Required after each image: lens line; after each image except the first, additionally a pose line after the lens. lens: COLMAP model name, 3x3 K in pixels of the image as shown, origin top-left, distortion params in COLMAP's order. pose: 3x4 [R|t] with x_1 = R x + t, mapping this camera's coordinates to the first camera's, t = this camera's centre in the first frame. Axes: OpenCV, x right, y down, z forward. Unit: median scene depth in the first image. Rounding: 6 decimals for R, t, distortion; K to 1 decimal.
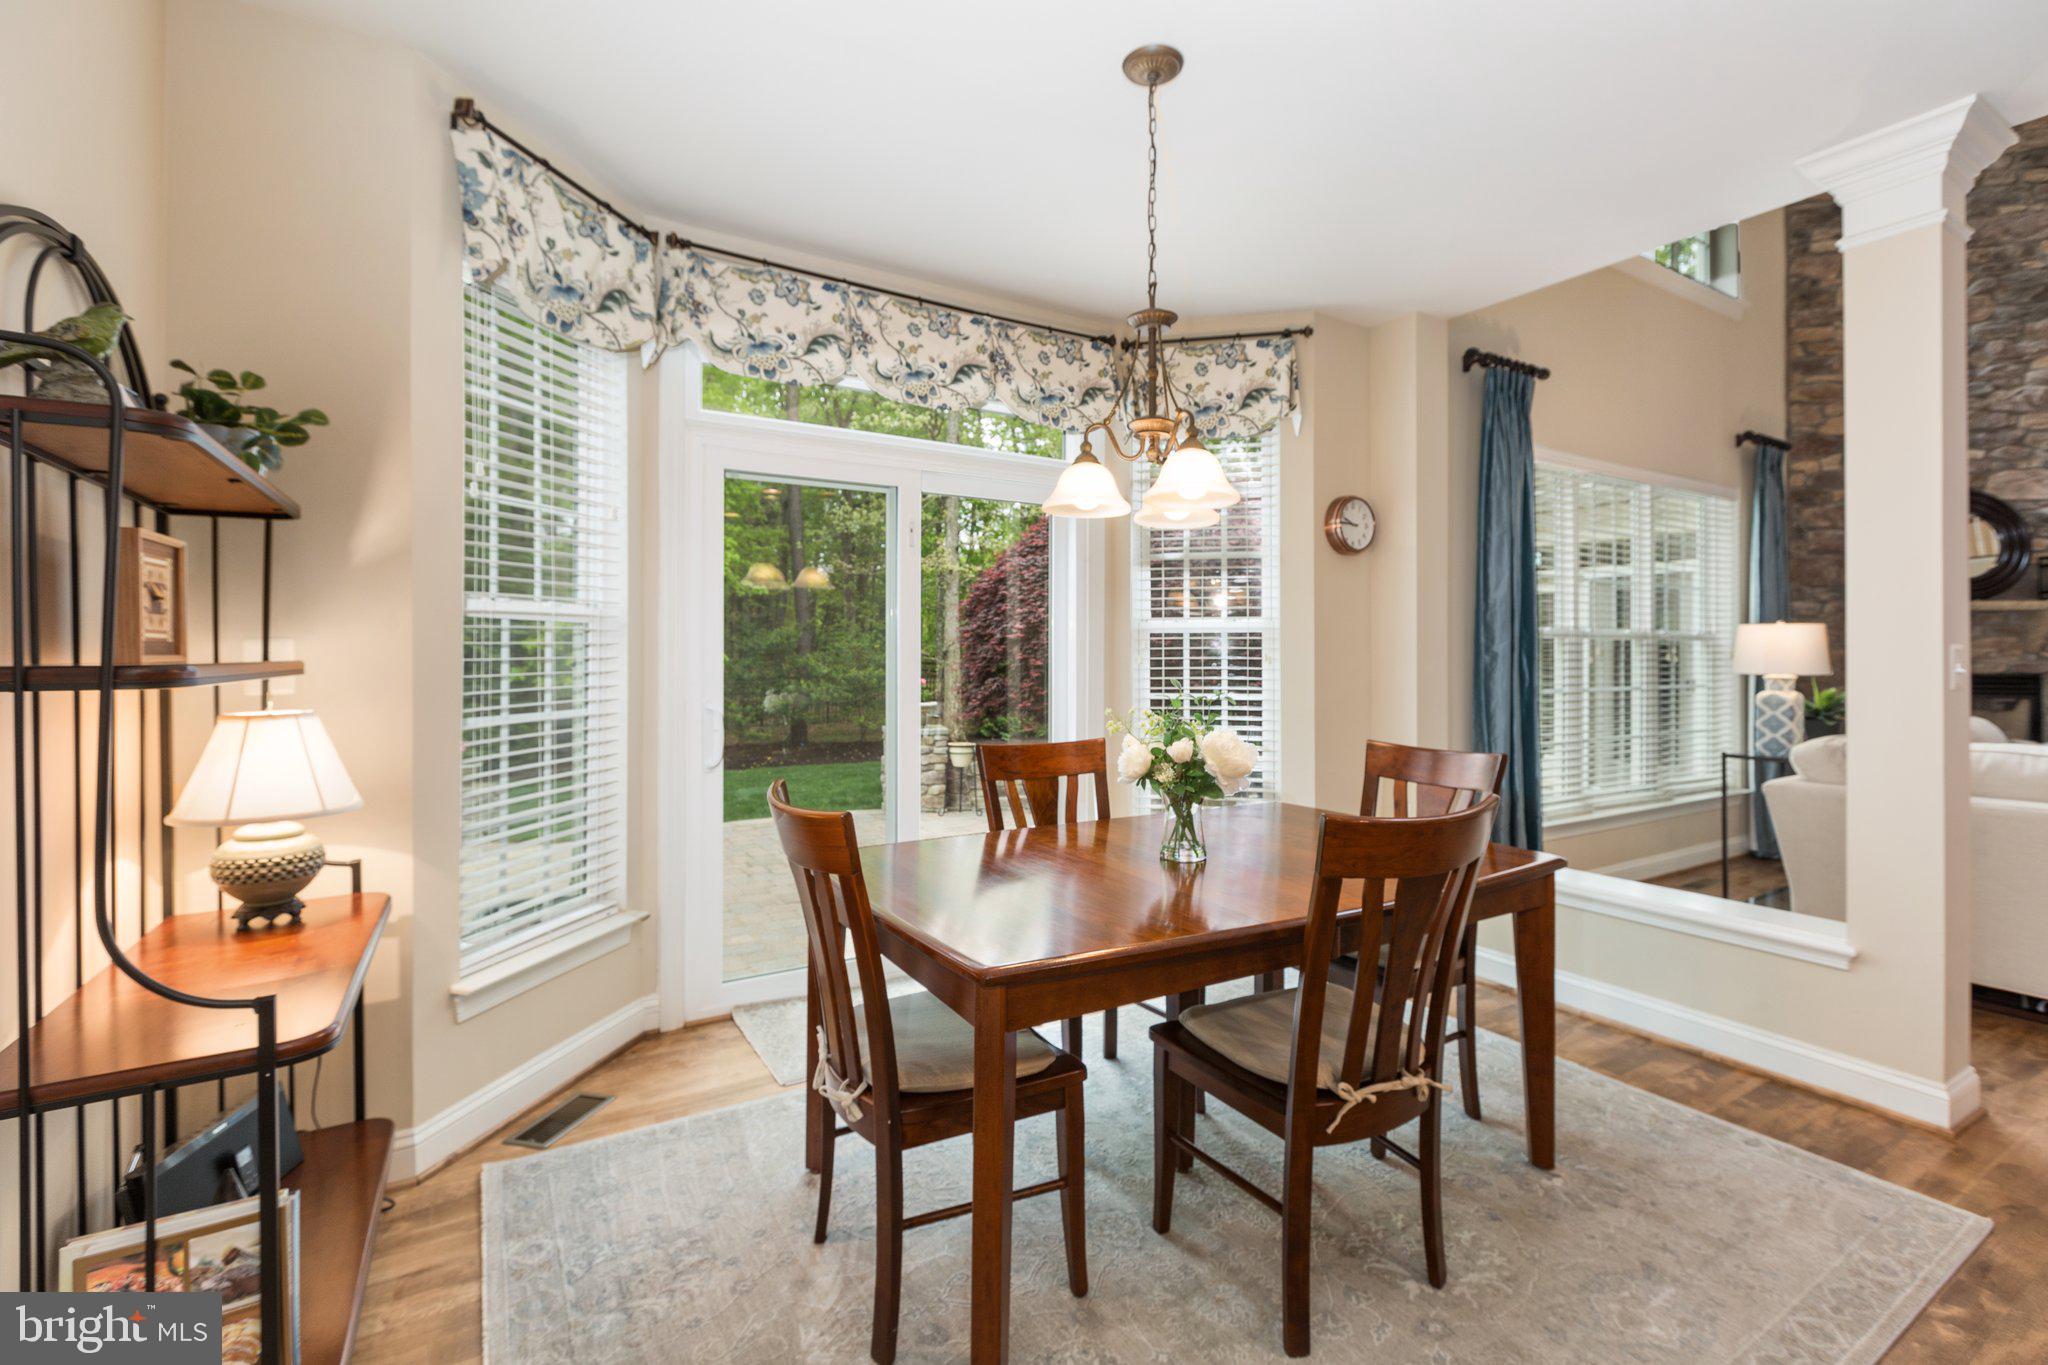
lens RADIAL K [[902.7, 0, 1036.6], [0, 902.7, 651.7], [0, 0, 1]] dist [-0.003839, 0.000562]
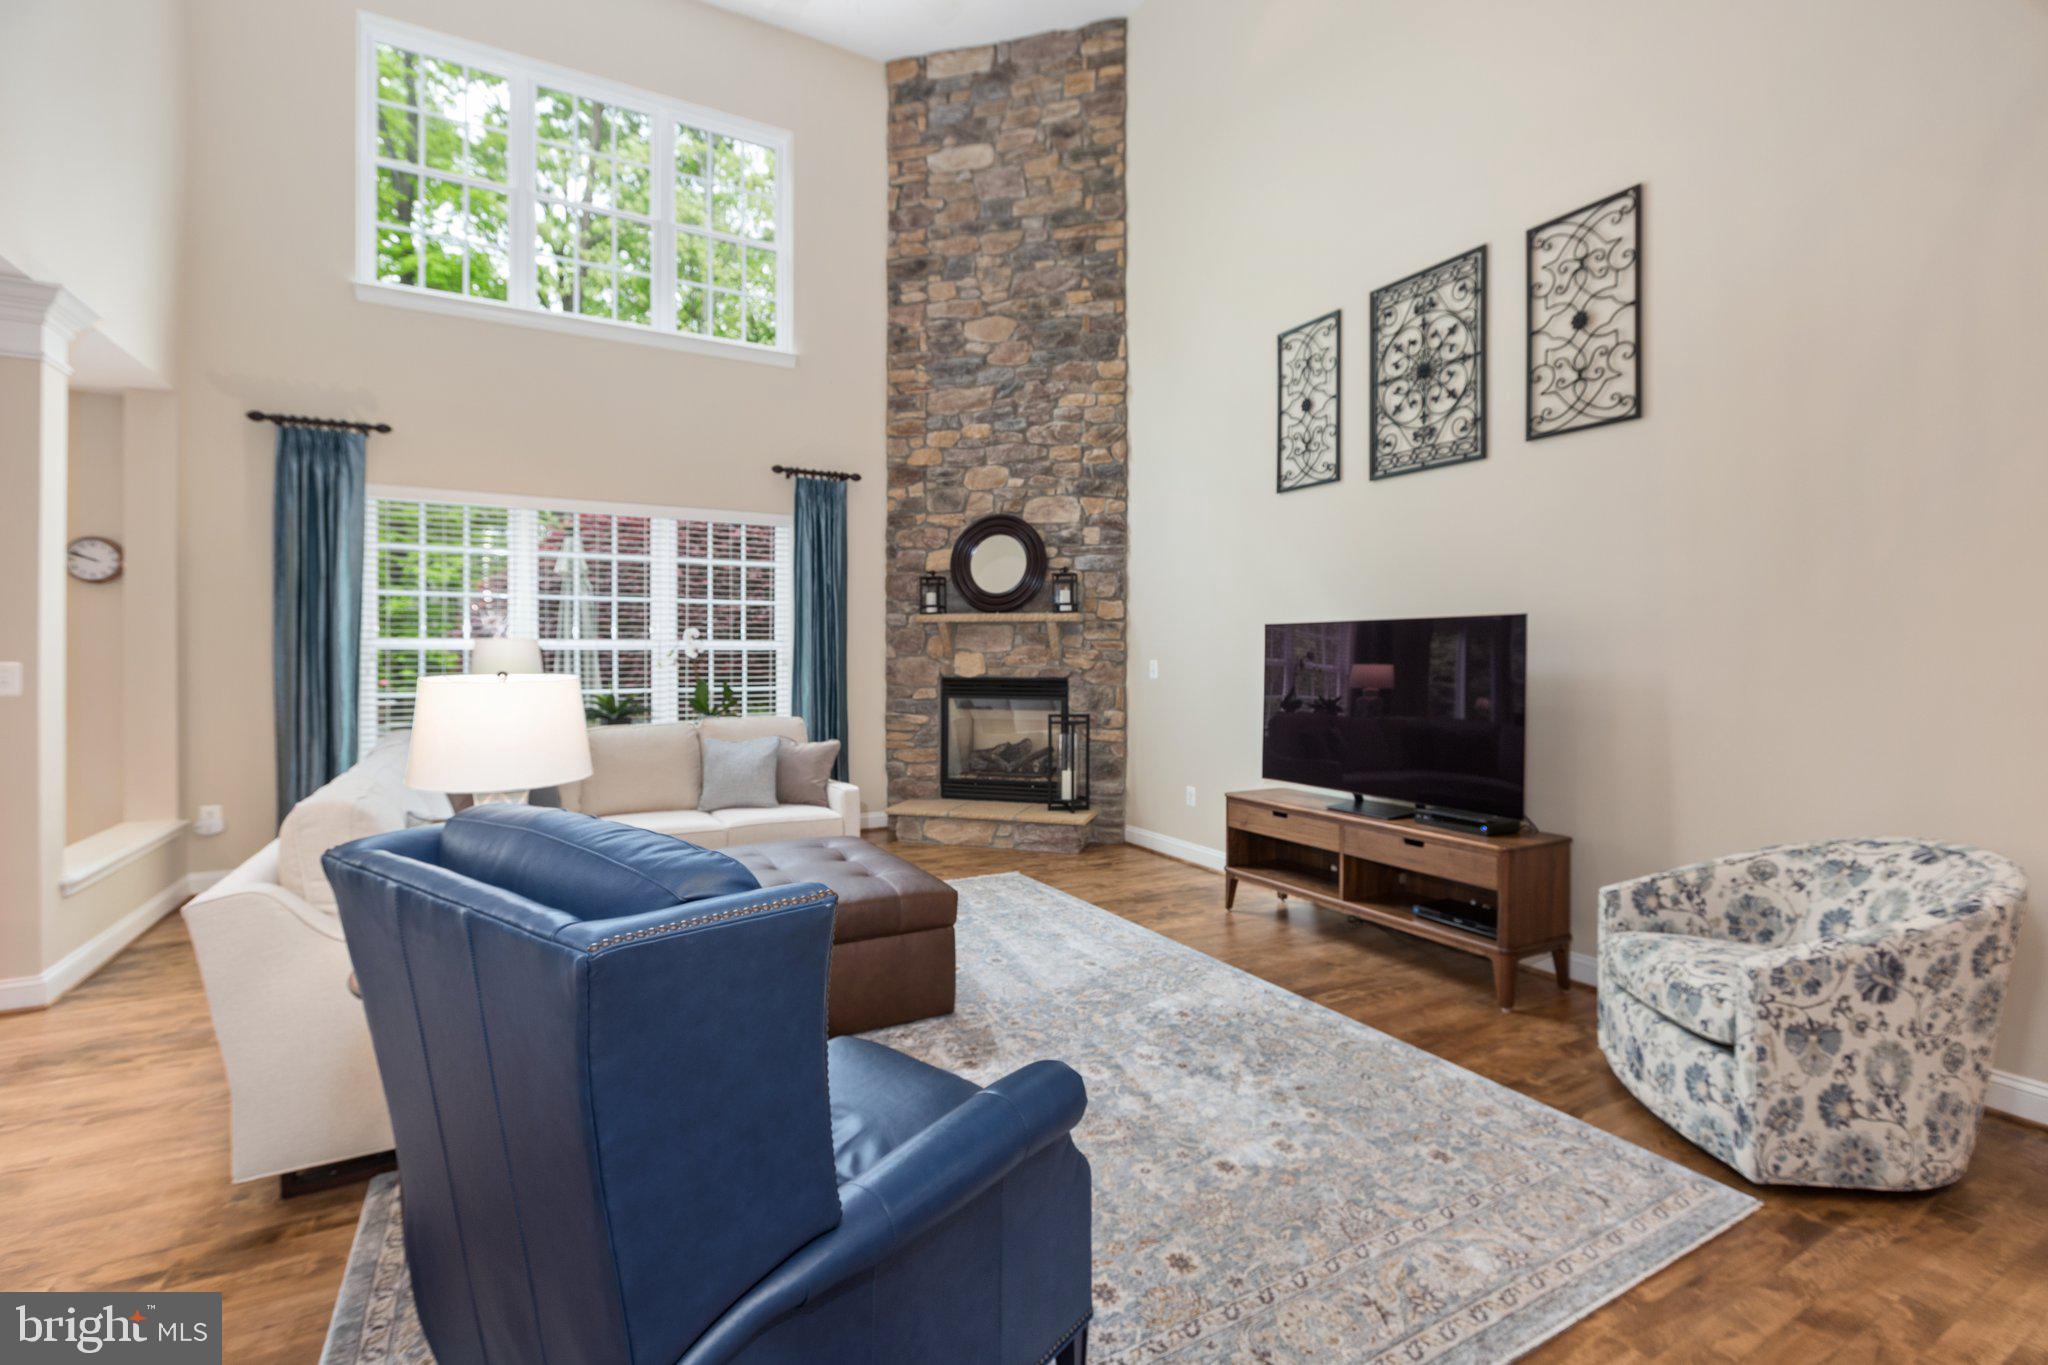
lens RADIAL K [[902.7, 0, 1037.2], [0, 902.7, 657.7], [0, 0, 1]] dist [-0.003839, 0.000562]
pose [[0.999578, -0.001569, -0.028990, 1.112848], [0.001824, 0.999960, 0.008772, -0.010107], [0.028975, -0.008822, 0.999541, -0.133078]]
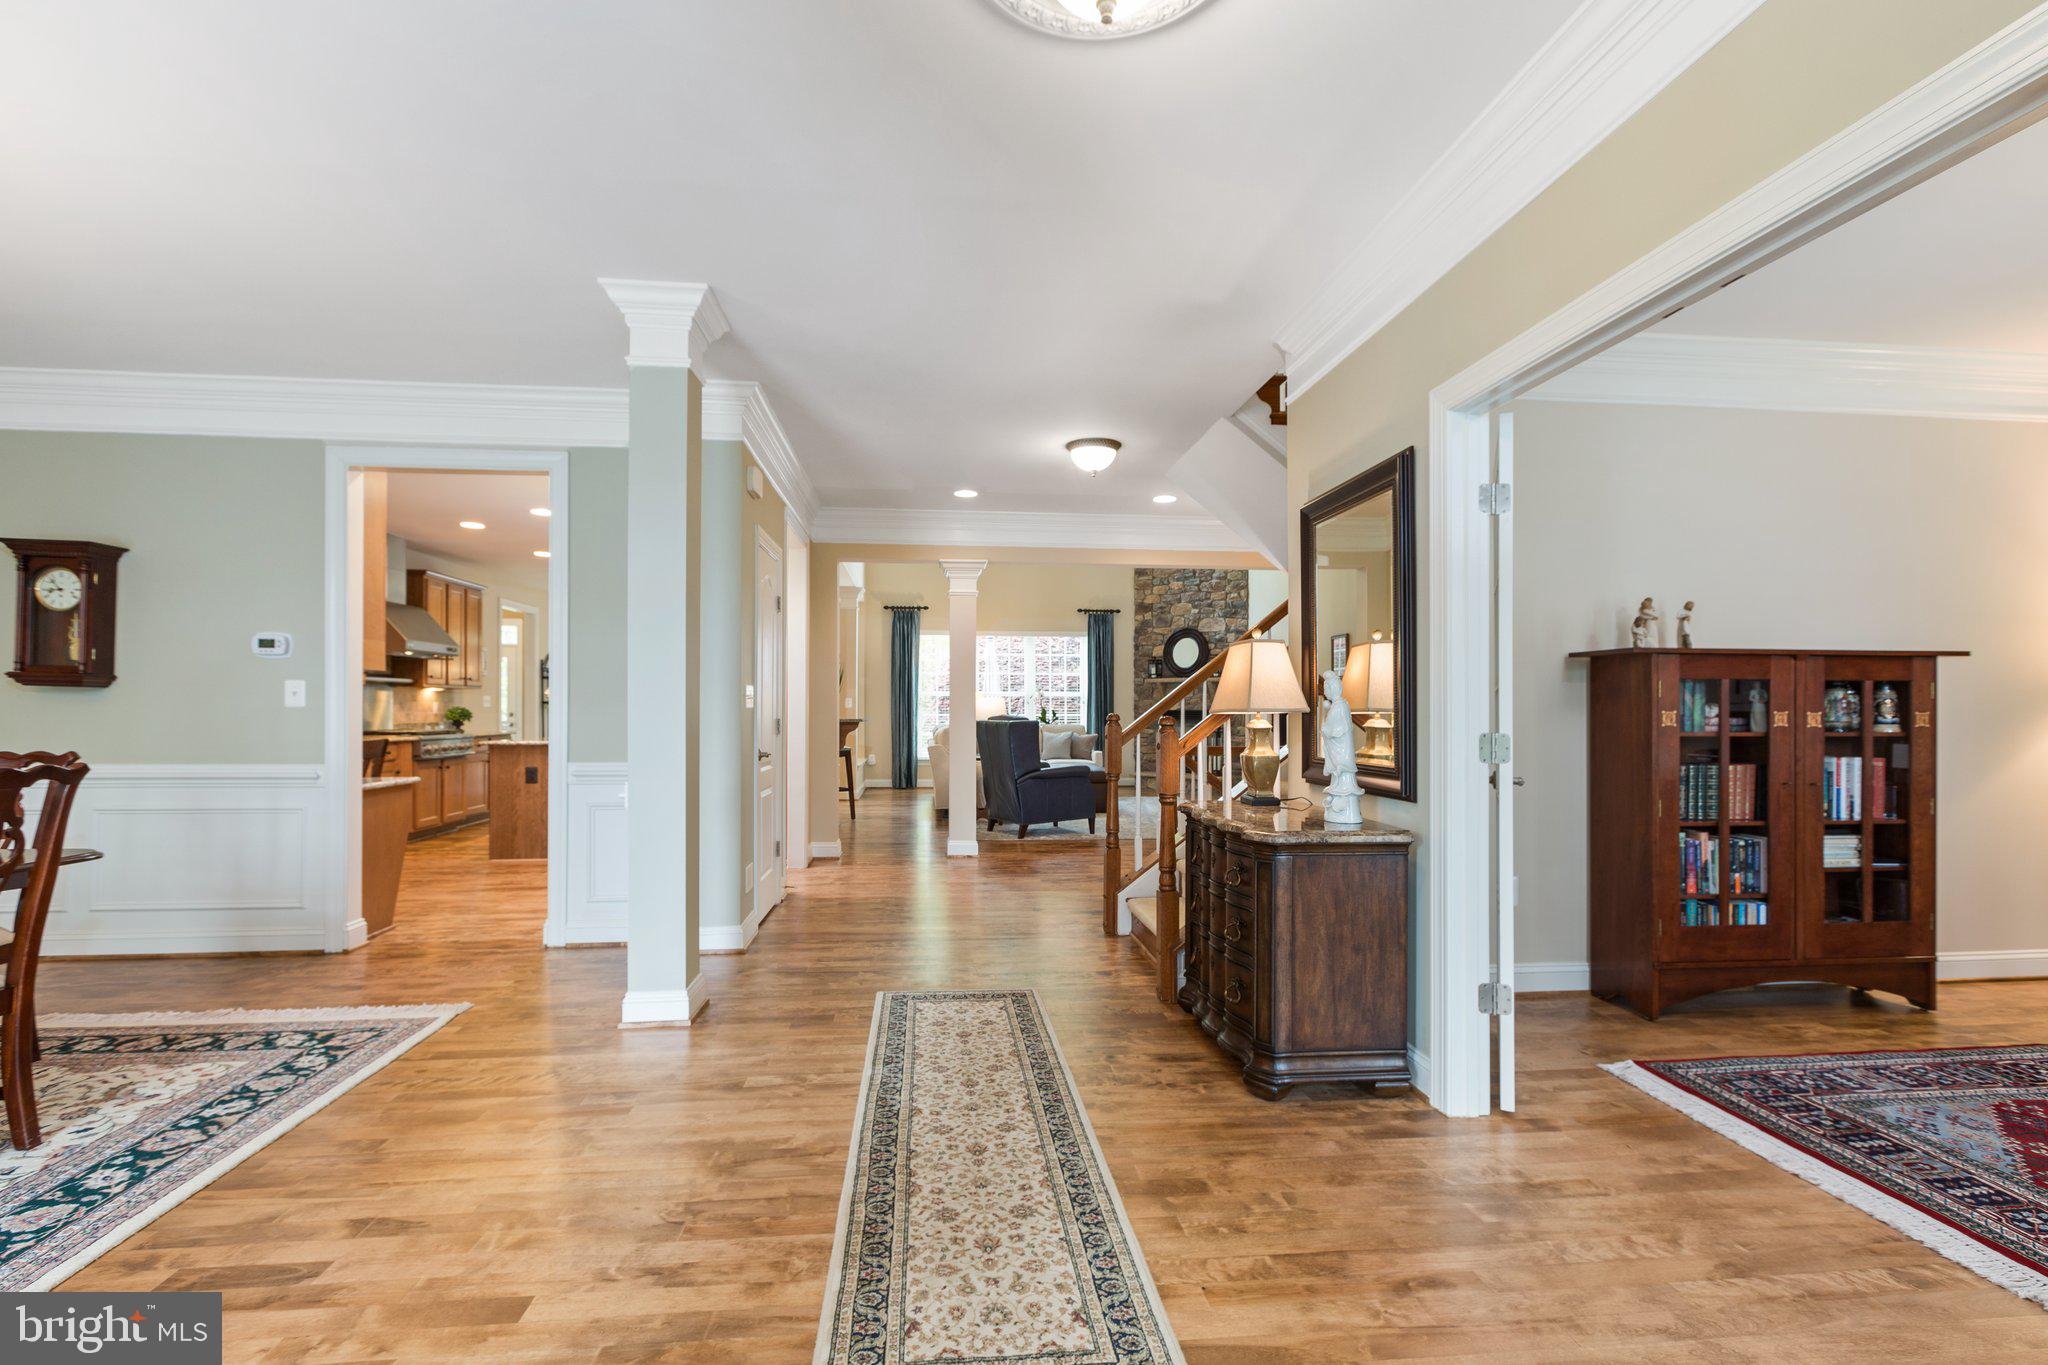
lens RADIAL K [[902.7, 0, 1031.2], [0, 902.7, 707.7], [0, 0, 1]] dist [-0.003839, 0.000562]
pose [[0.907545, 0.000730, -0.419953, 1.628625], [0.000312, 0.999997, 0.002413, 0.013491], [0.419954, -0.002322, 0.907543, -1.205950]]
